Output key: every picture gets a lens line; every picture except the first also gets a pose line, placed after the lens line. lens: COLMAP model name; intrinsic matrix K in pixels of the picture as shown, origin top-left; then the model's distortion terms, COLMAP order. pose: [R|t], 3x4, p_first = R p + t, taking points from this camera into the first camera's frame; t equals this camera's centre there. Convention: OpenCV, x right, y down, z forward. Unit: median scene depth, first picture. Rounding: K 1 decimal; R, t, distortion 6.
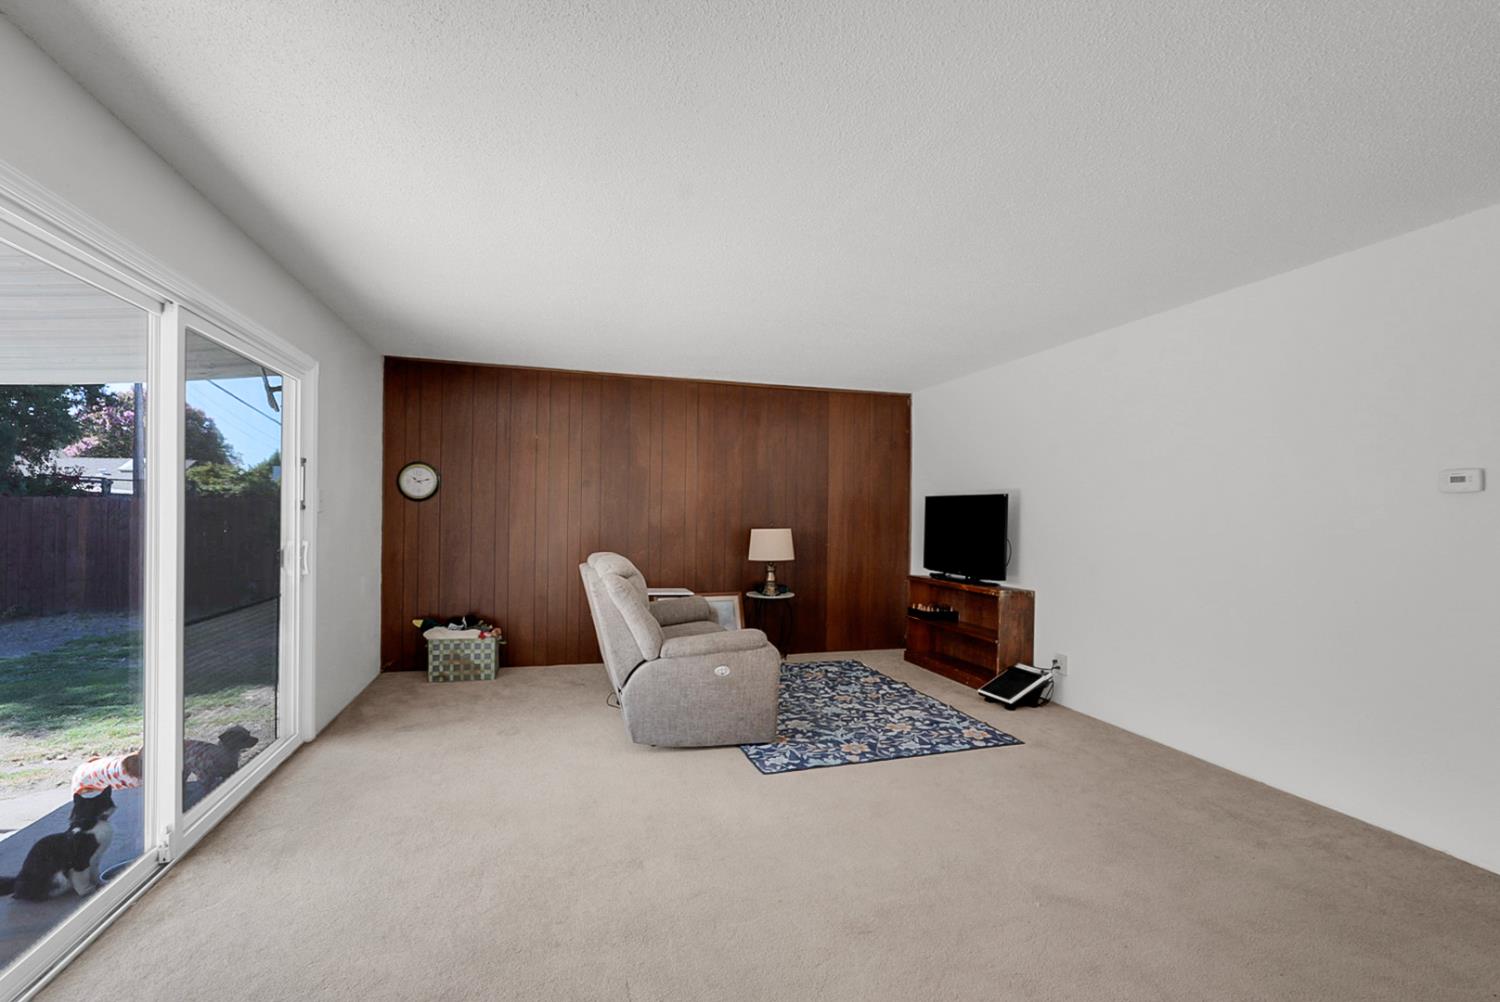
lens RADIAL K [[676.6, 0, 748.7], [0, 676.6, 508.8], [0, 0, 1]] dist [-0.003726, -0.000028]
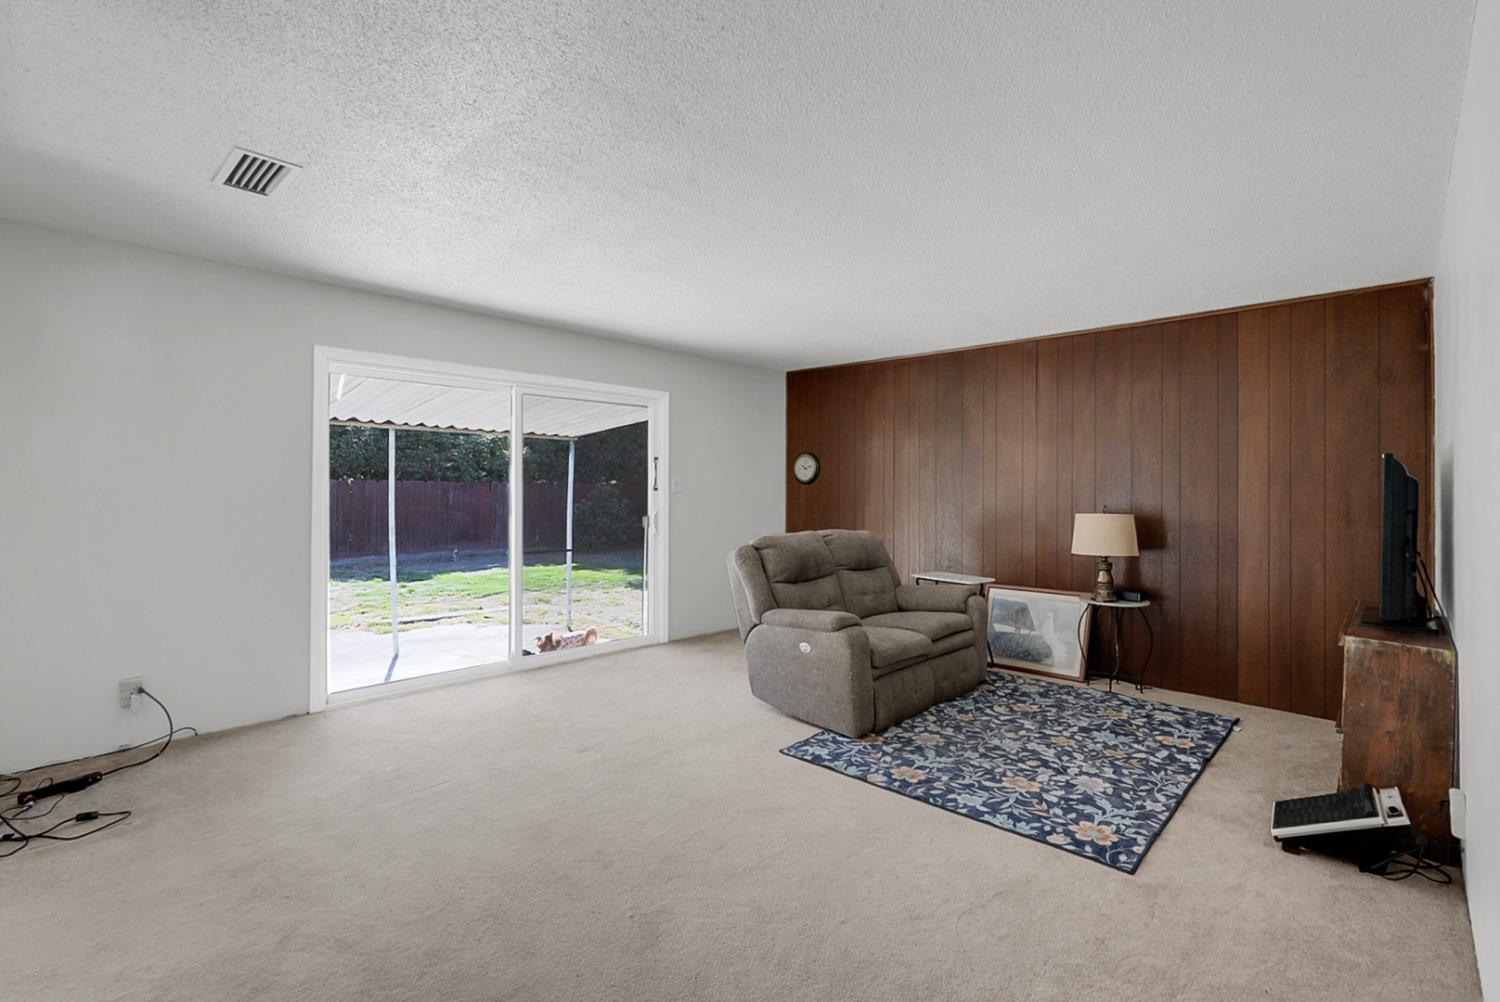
lens RADIAL K [[676.6, 0, 744.4], [0, 676.6, 493.4], [0, 0, 1]] dist [-0.003726, -0.000028]
pose [[0.487602, -0.002957, -0.873061, 0.509540], [-0.000220, 0.999994, -0.003510, 0.009059], [0.873066, 0.001903, 0.487599, 0.276094]]
